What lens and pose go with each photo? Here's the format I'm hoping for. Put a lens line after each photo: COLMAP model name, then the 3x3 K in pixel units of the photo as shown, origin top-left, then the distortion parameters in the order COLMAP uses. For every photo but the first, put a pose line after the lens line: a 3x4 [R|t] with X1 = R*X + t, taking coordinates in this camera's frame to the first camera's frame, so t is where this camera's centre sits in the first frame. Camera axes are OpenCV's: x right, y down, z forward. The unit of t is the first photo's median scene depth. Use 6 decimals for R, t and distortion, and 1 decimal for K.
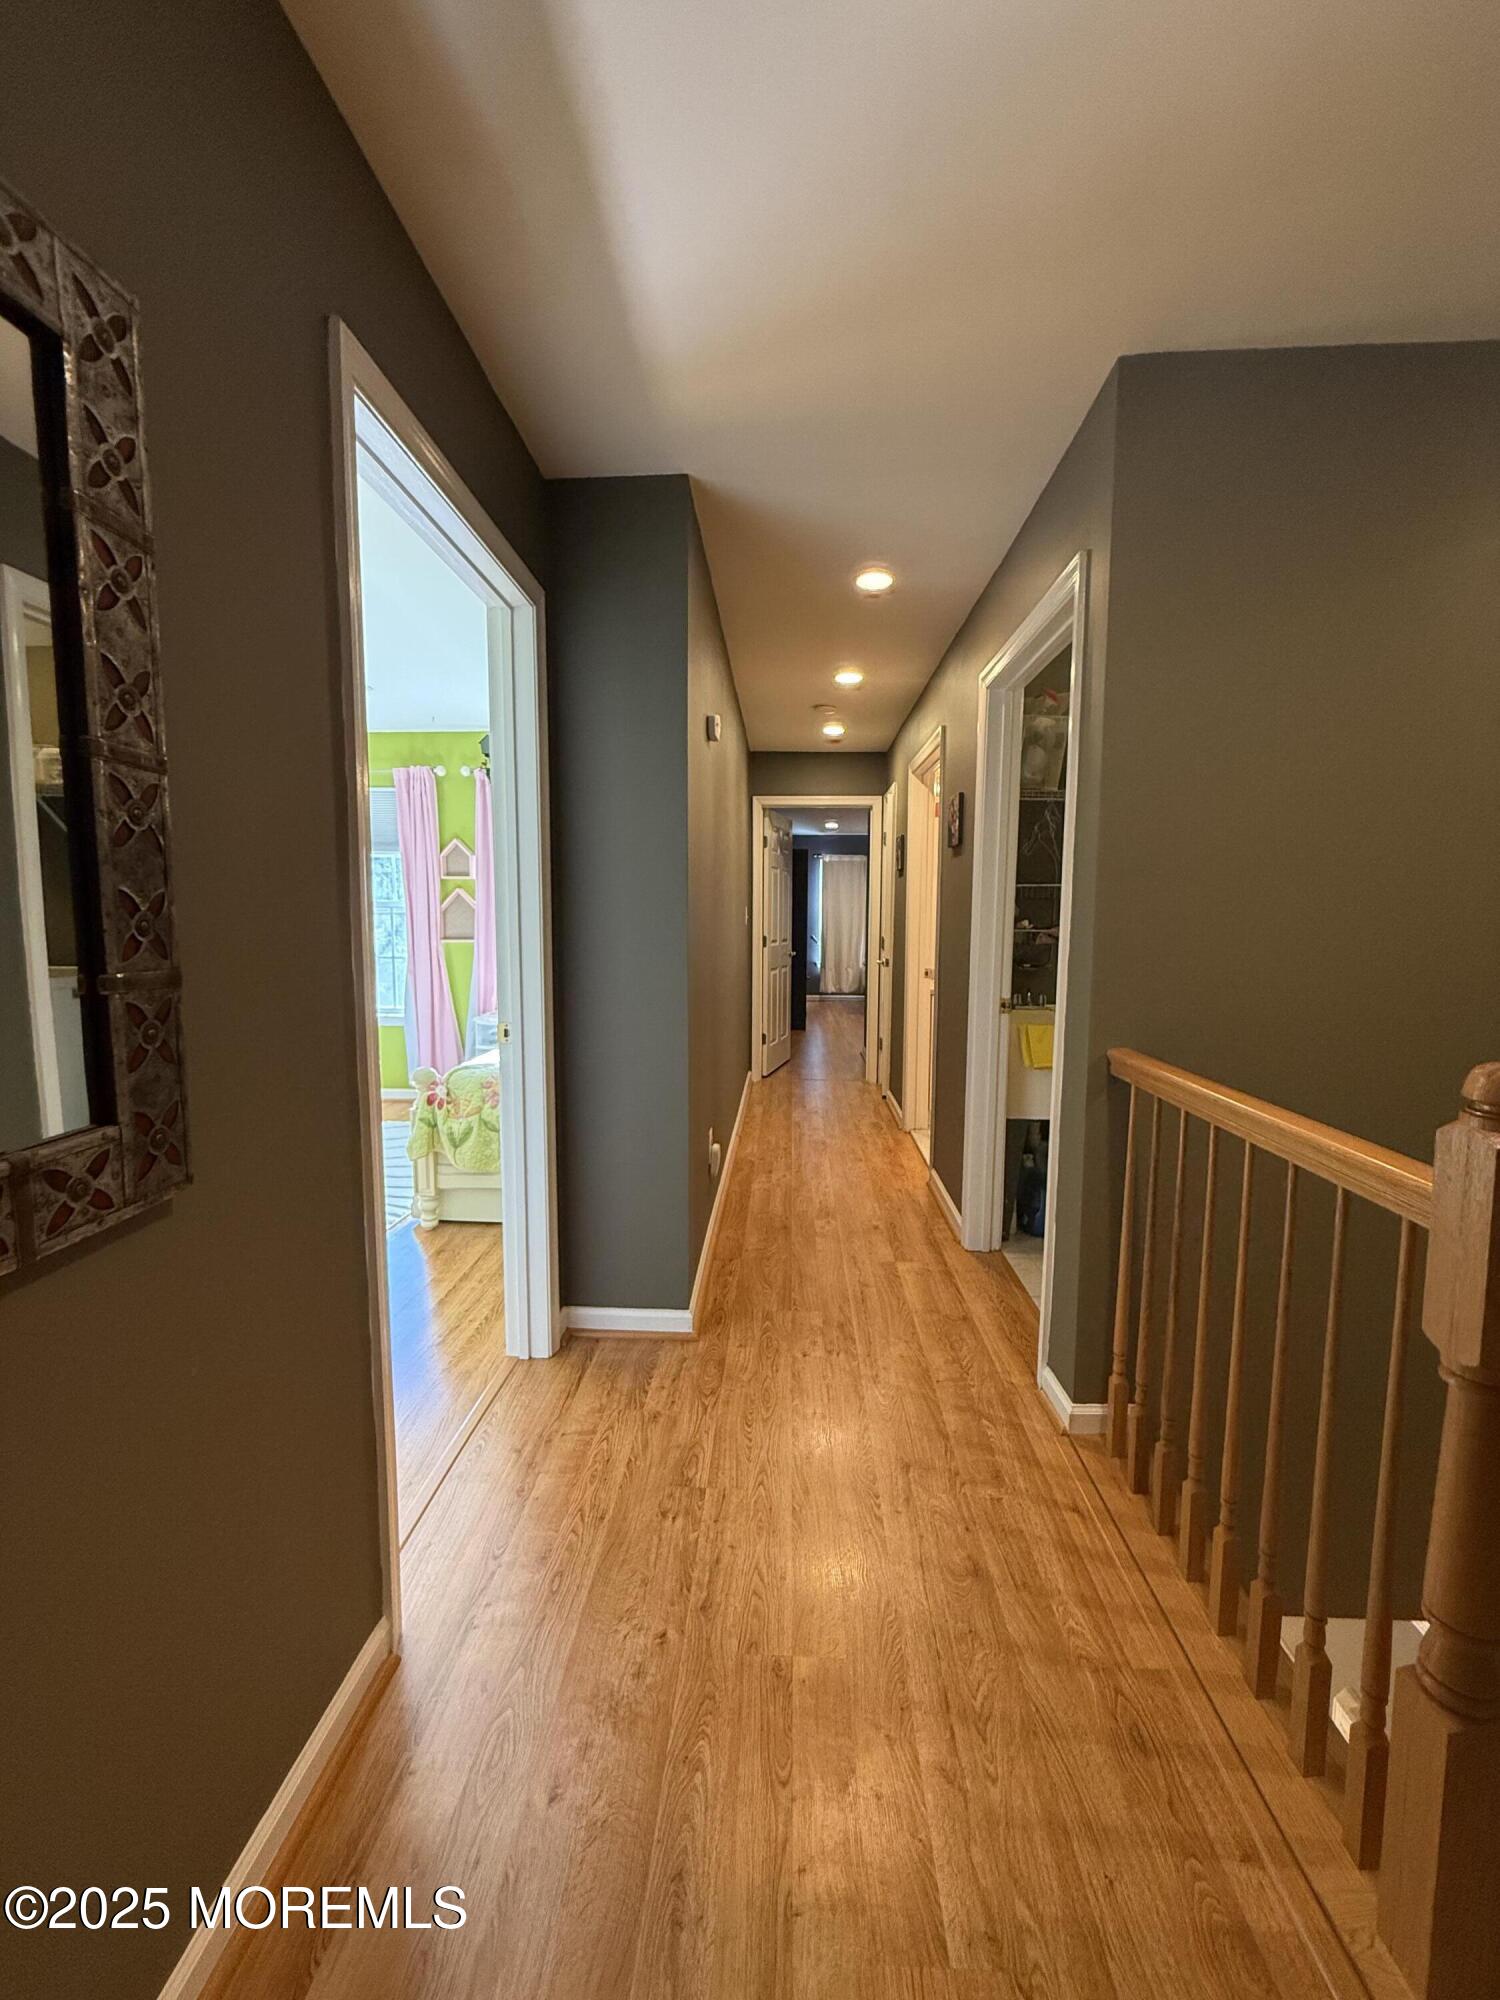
lens RADIAL K [[799.3, 0, 748.5], [0, 799.3, 1002.6], [0, 0, 1]] dist [0.002558, -0.000926]
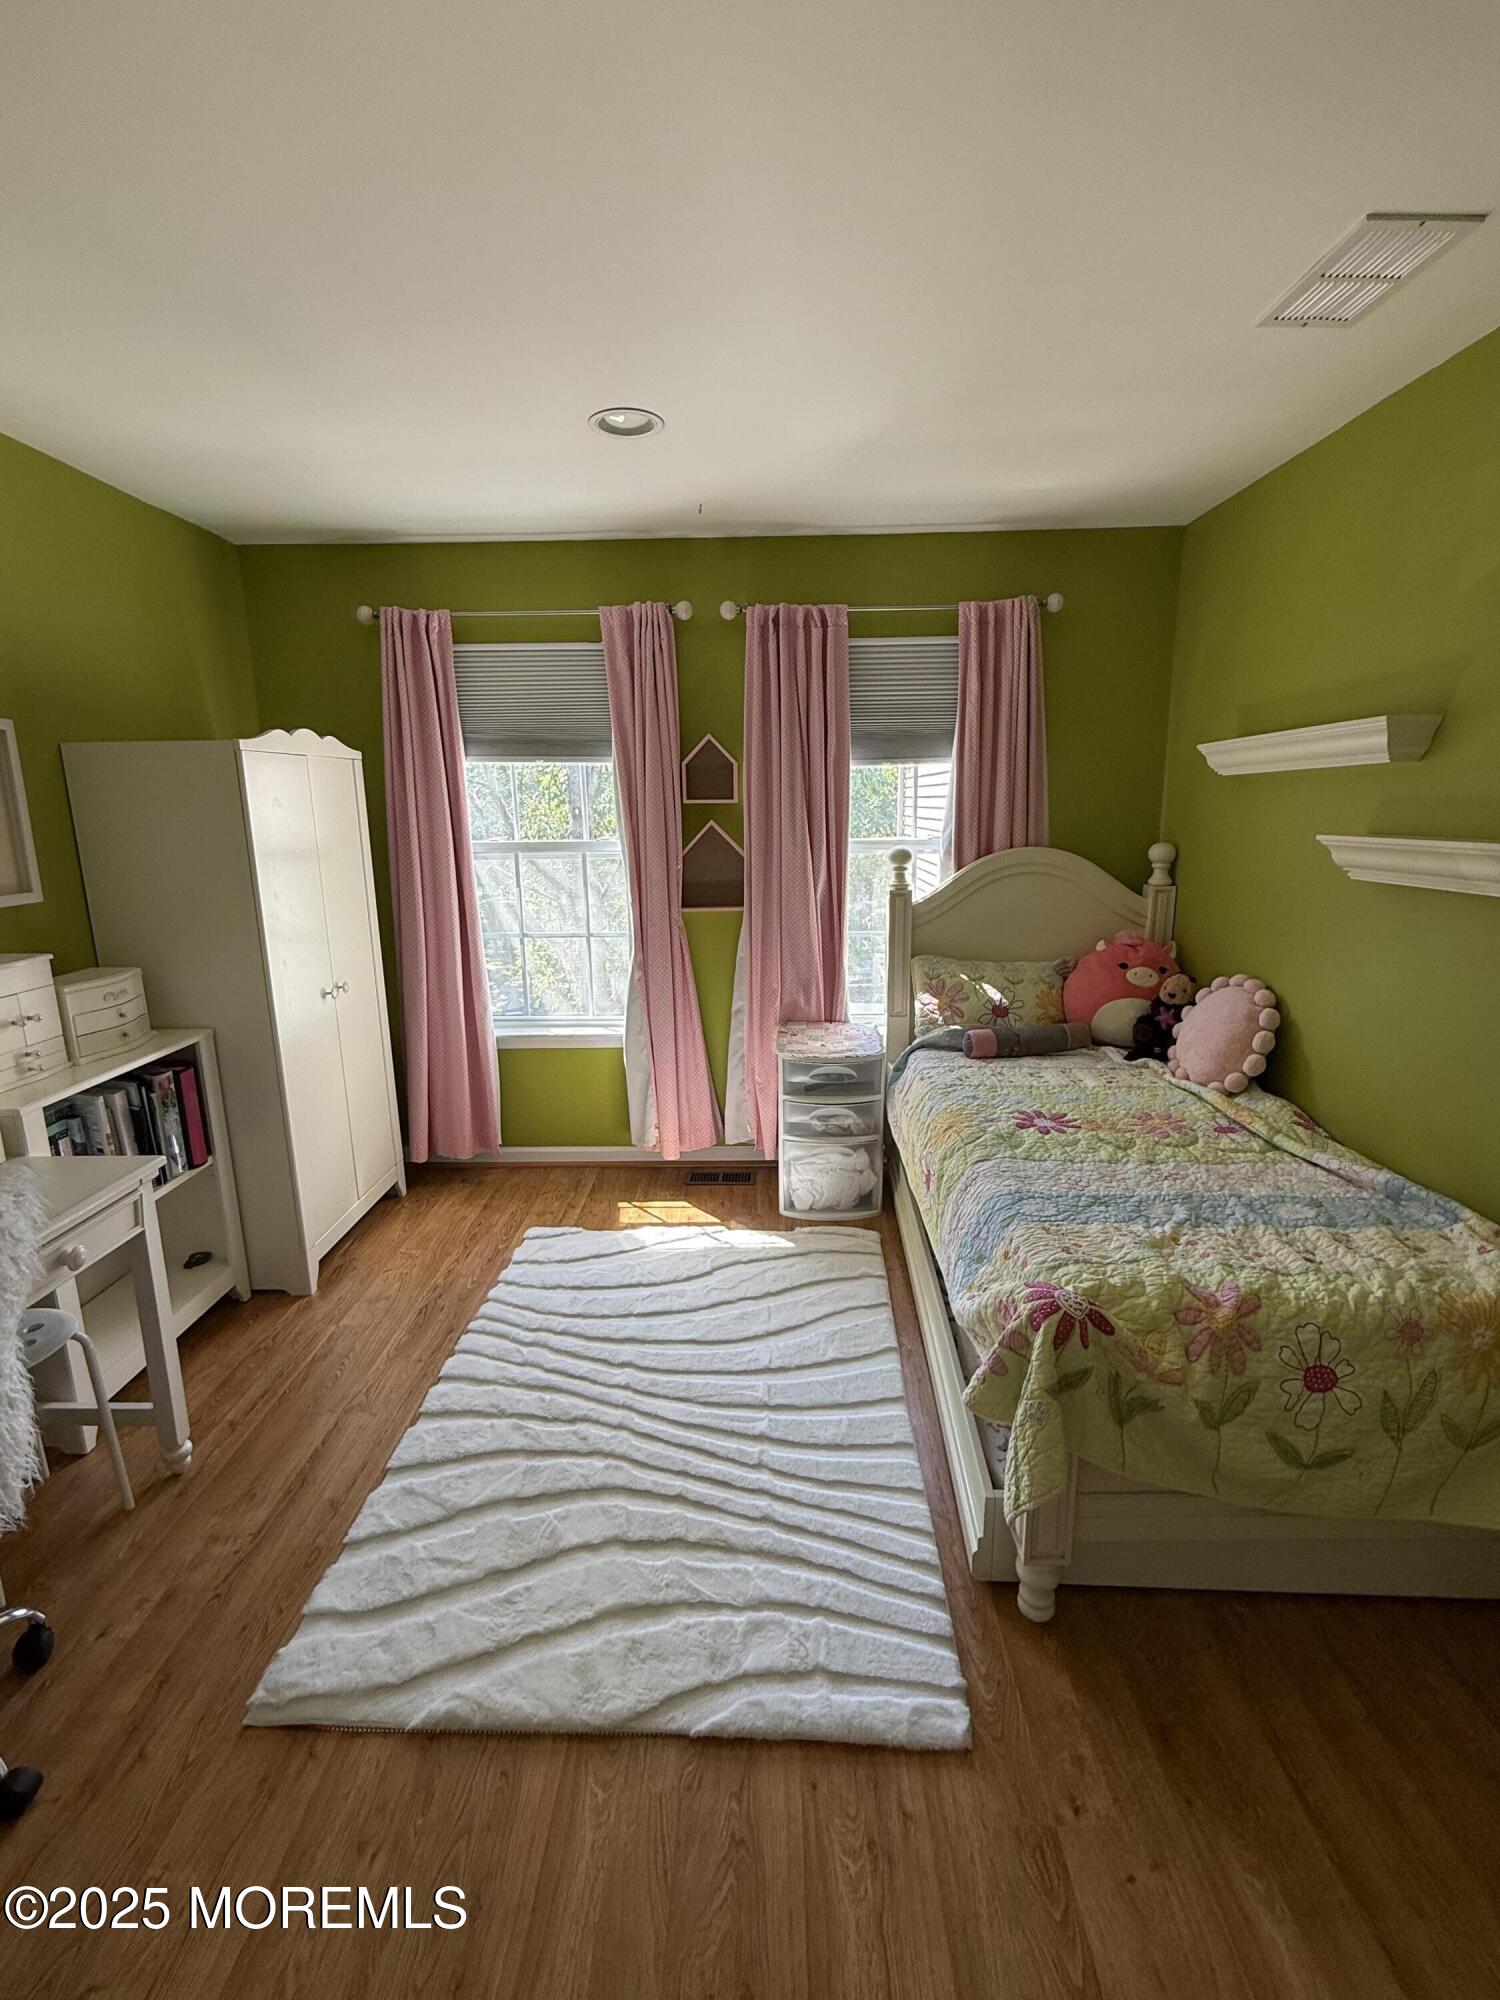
lens RADIAL K [[912.5, 0, 749.8], [0, 912.5, 997.3], [0, 0, 1]] dist [0.009280, -0.000201]
pose [[0.999172, -0.025950, 0.031328, -0.363423], [0.022282, 0.993435, 0.112209, -0.088854], [-0.034034, -0.111418, 0.993191, 0.324354]]
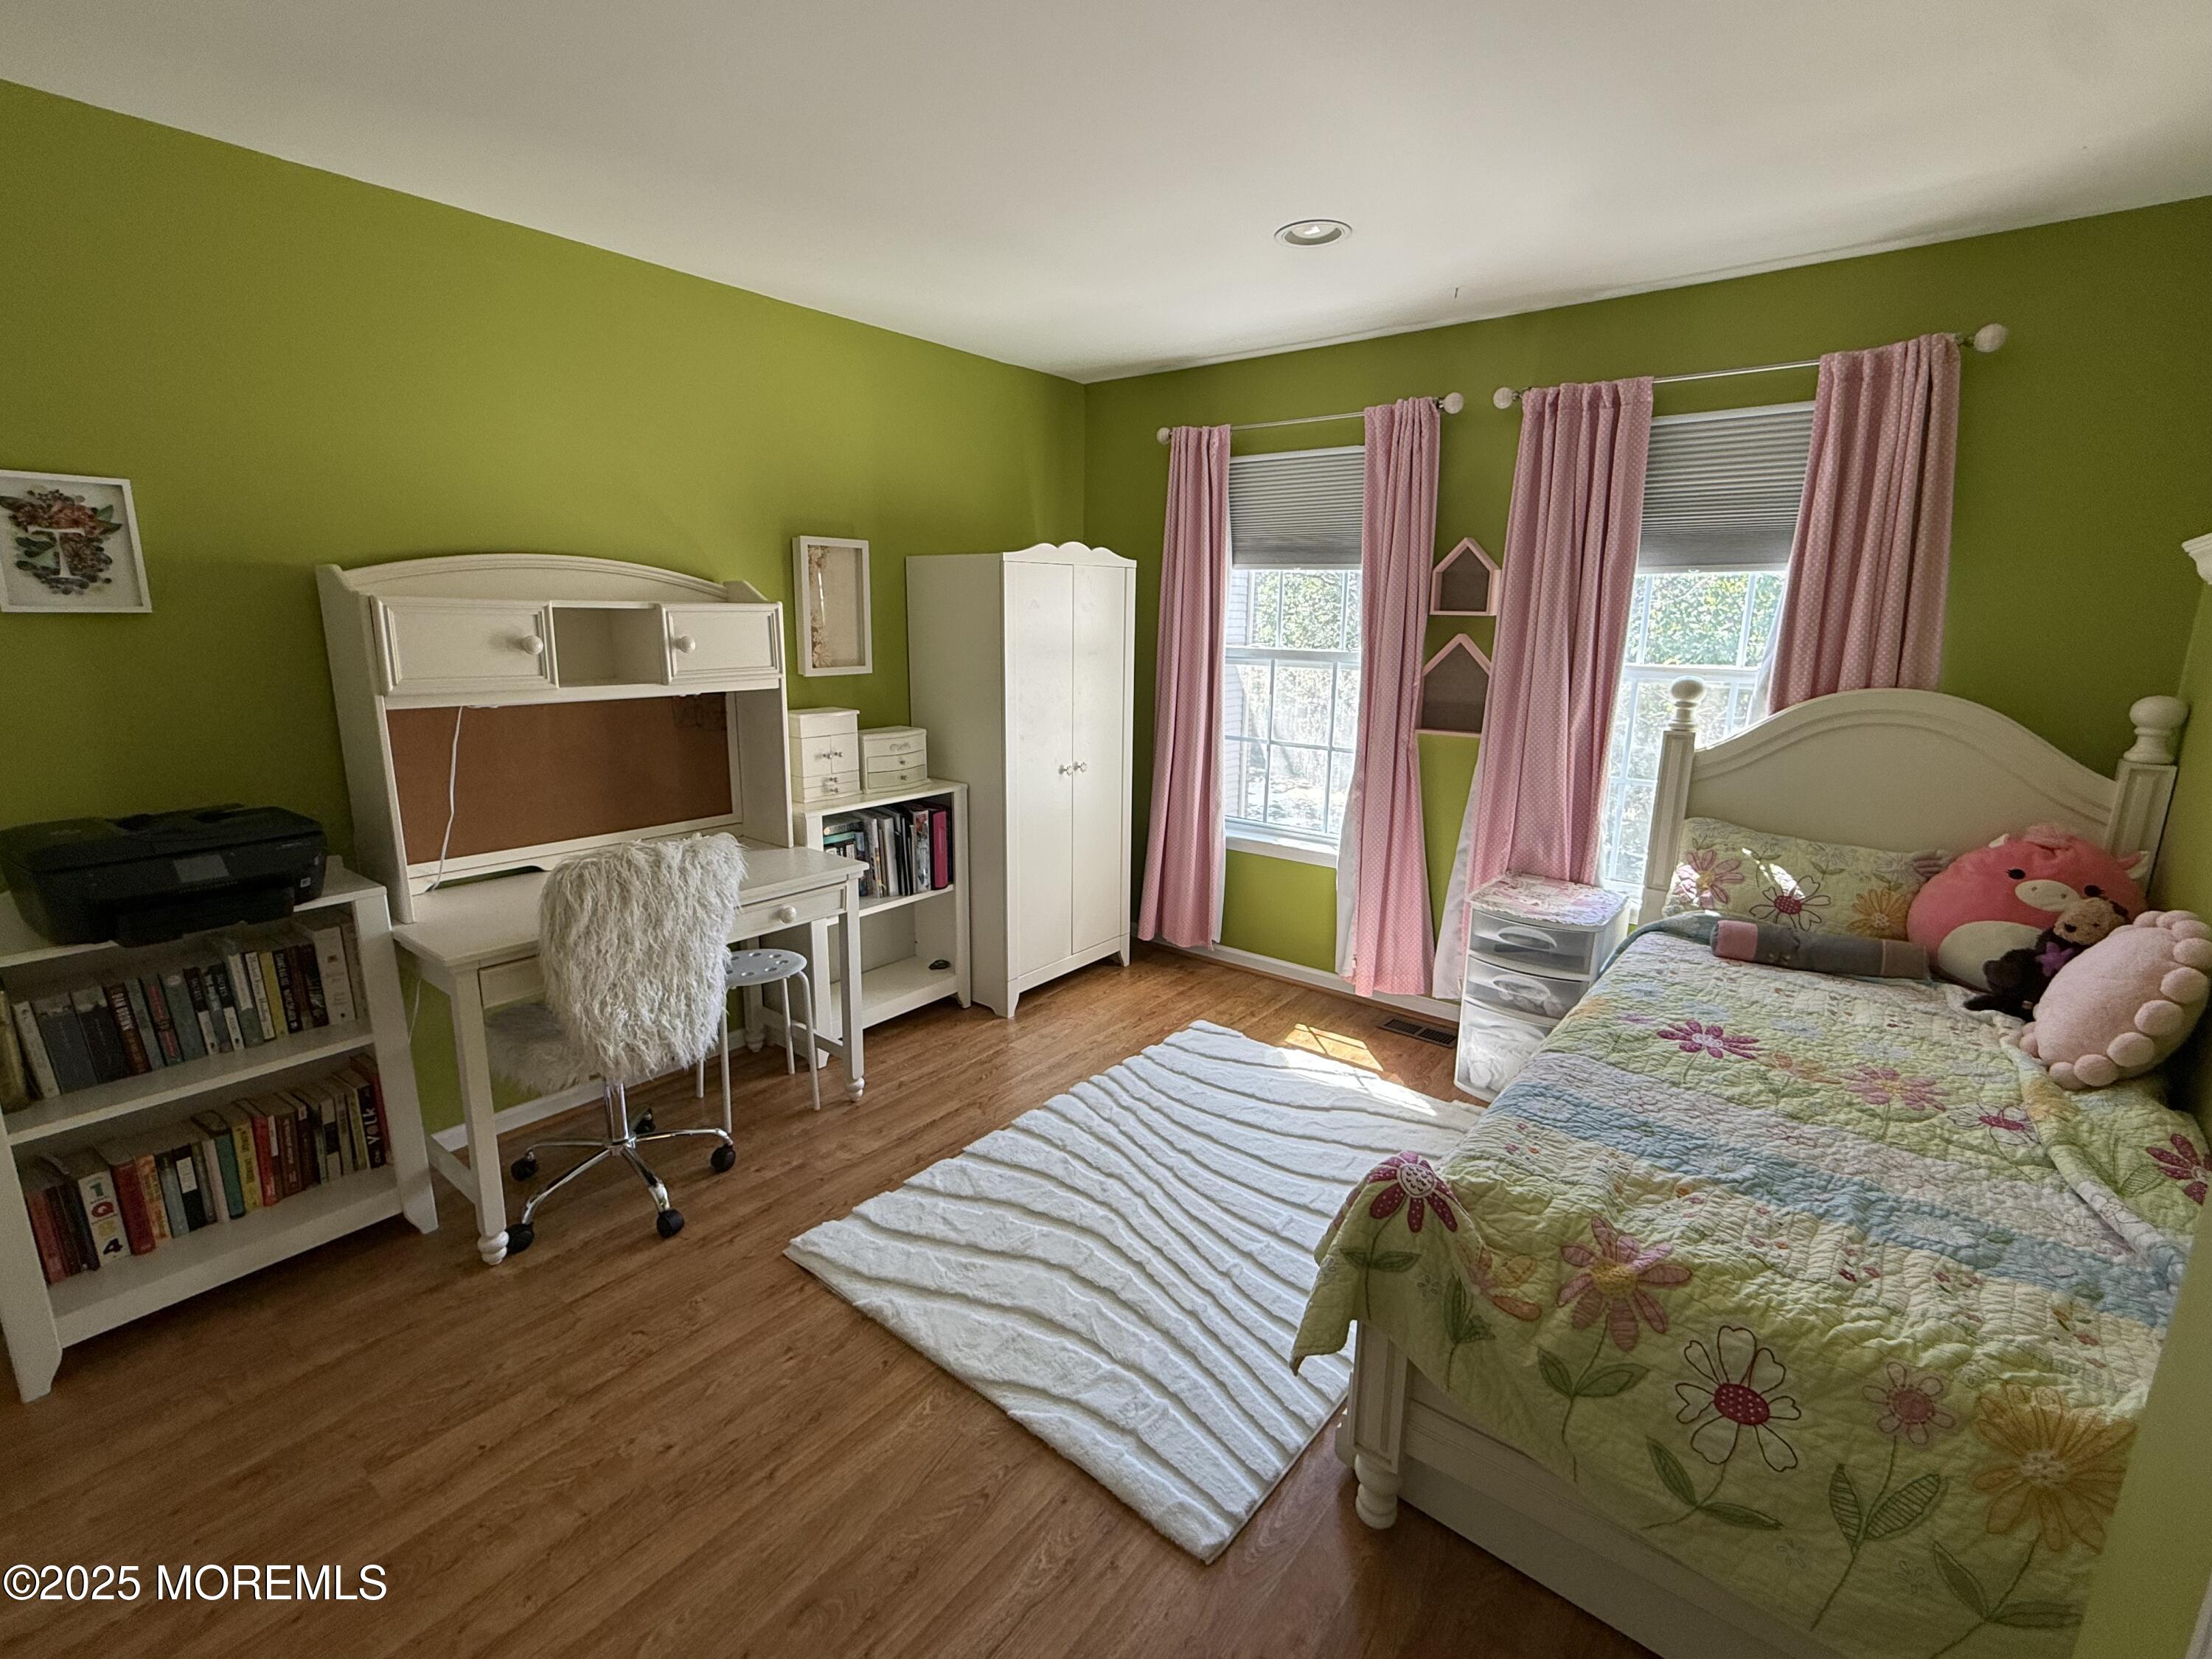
lens RADIAL K [[1009.2, 0, 1094.5], [0, 1009.2, 823.6], [0, 0, 1]] dist [0.009280, -0.000201]
pose [[0.811192, 0.126304, -0.570977, -0.165315], [-0.065853, 0.989916, 0.125418, -0.087679], [0.581060, -0.064137, 0.811330, 0.318542]]
